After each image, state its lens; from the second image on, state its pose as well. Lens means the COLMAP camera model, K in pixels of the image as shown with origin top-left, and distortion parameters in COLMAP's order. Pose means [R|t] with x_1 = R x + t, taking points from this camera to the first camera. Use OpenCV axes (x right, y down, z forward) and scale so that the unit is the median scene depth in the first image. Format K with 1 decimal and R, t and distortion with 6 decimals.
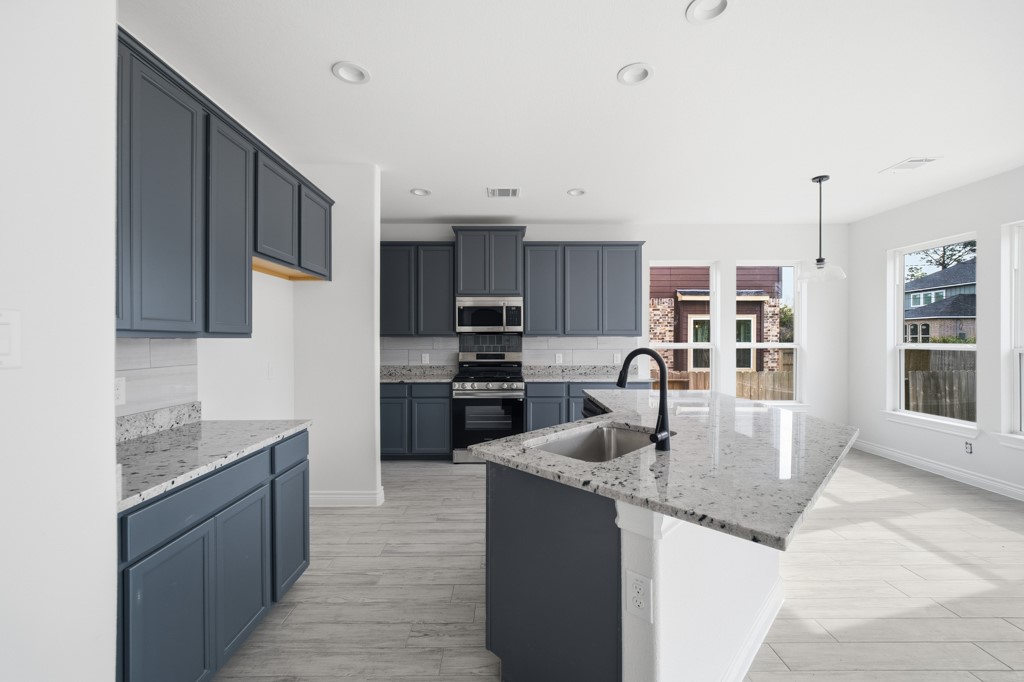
lens RADIAL K [[416.7, 0, 508.4], [0, 416.7, 340.2], [0, 0, 1]] dist [-0.002623, -0.000625]
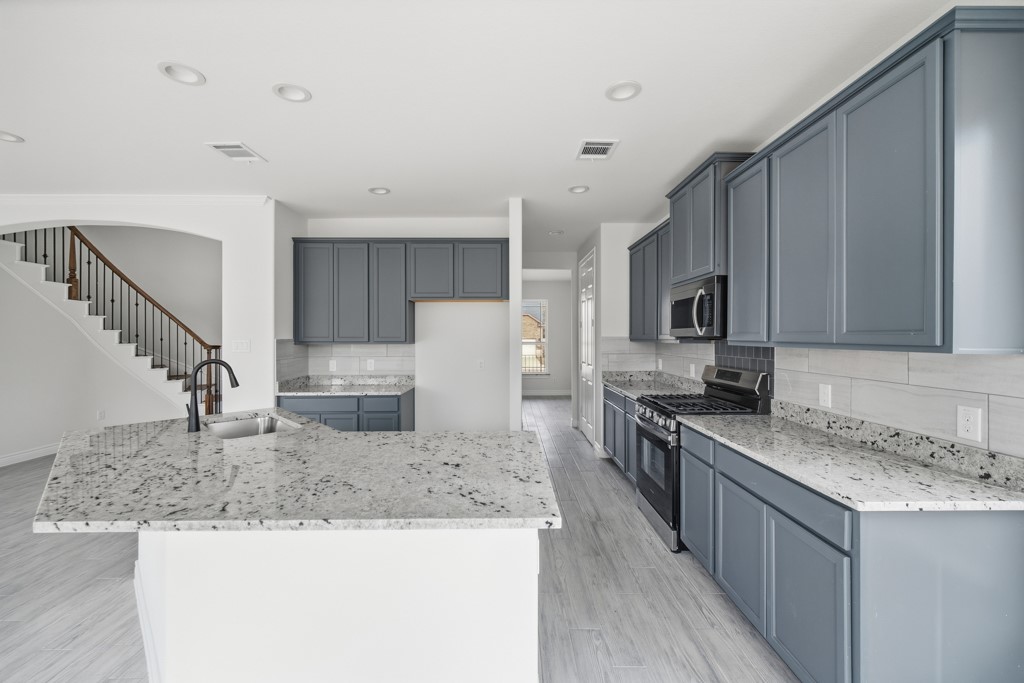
lens RADIAL K [[416.7, 0, 508.9], [0, 416.7, 336.4], [0, 0, 1]] dist [-0.002623, -0.000625]
pose [[0.005247, 0.001352, -0.999985, 0.611565], [-0.005194, 0.999986, 0.001325, -0.020443], [0.999973, 0.005187, 0.005254, 0.709731]]
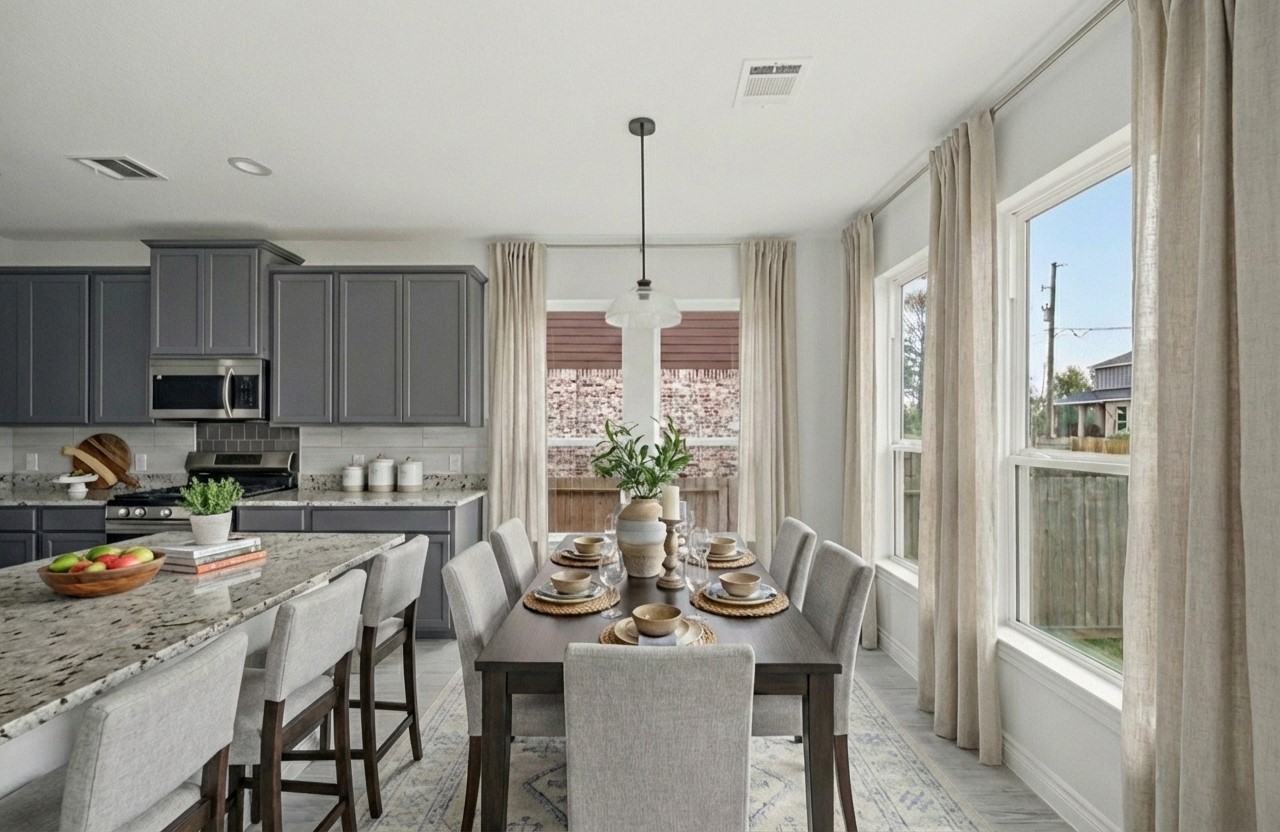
lens RADIAL K [[508.5, 0, 635.2], [0, 508.5, 415.8], [0, 0, 1]] dist [0.002169, 0.000137]
pose [[0.999970, 0.001648, -0.007540, 0.573217], [-0.001843, 0.999662, -0.025932, -0.006604], [0.007494, 0.025945, 0.999635, 0.279868]]
